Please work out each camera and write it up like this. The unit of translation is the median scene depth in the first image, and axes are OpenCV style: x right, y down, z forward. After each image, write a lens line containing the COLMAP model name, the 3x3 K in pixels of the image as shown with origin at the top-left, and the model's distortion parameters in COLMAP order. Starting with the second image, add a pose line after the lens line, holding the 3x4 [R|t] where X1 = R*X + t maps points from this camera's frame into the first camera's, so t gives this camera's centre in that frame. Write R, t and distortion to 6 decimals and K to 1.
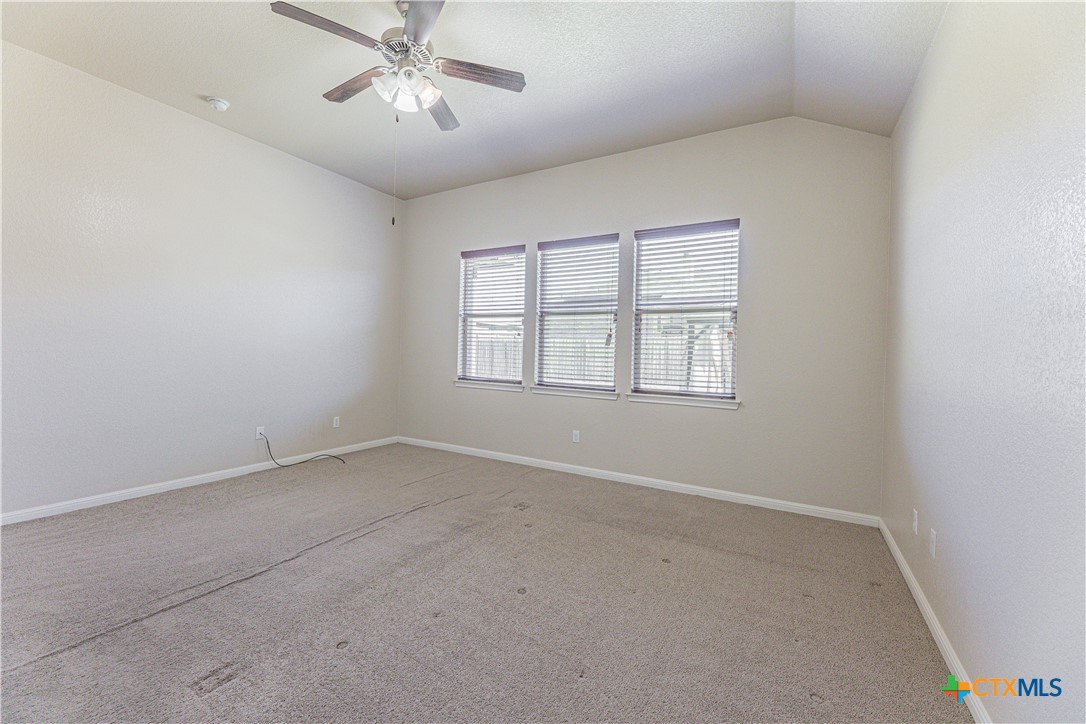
lens RADIAL K [[442.1, 0, 530.8], [0, 442.1, 353.7], [0, 0, 1]] dist [-0.008903, 0.000142]
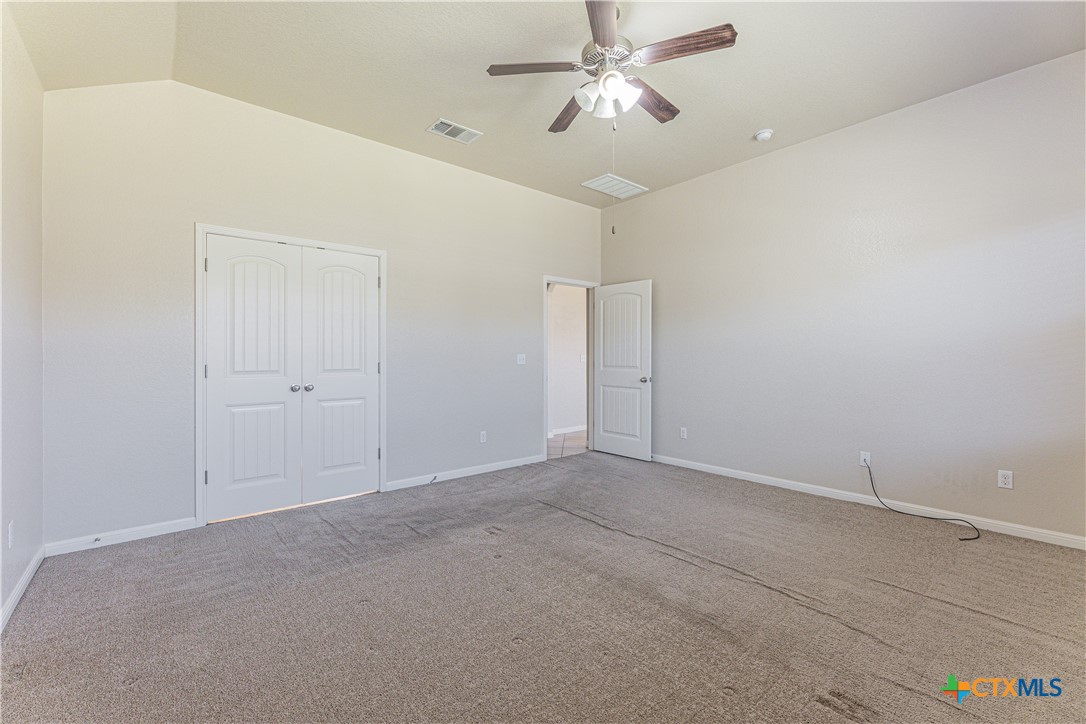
lens RADIAL K [[442.1, 0, 530.8], [0, 442.1, 353.7], [0, 0, 1]] dist [-0.008903, 0.000142]
pose [[-0.325769, -0.027356, -0.945054, 0.599816], [-0.012729, 0.999618, -0.024548, 0.007381], [0.945364, 0.004033, -0.325993, 0.991291]]
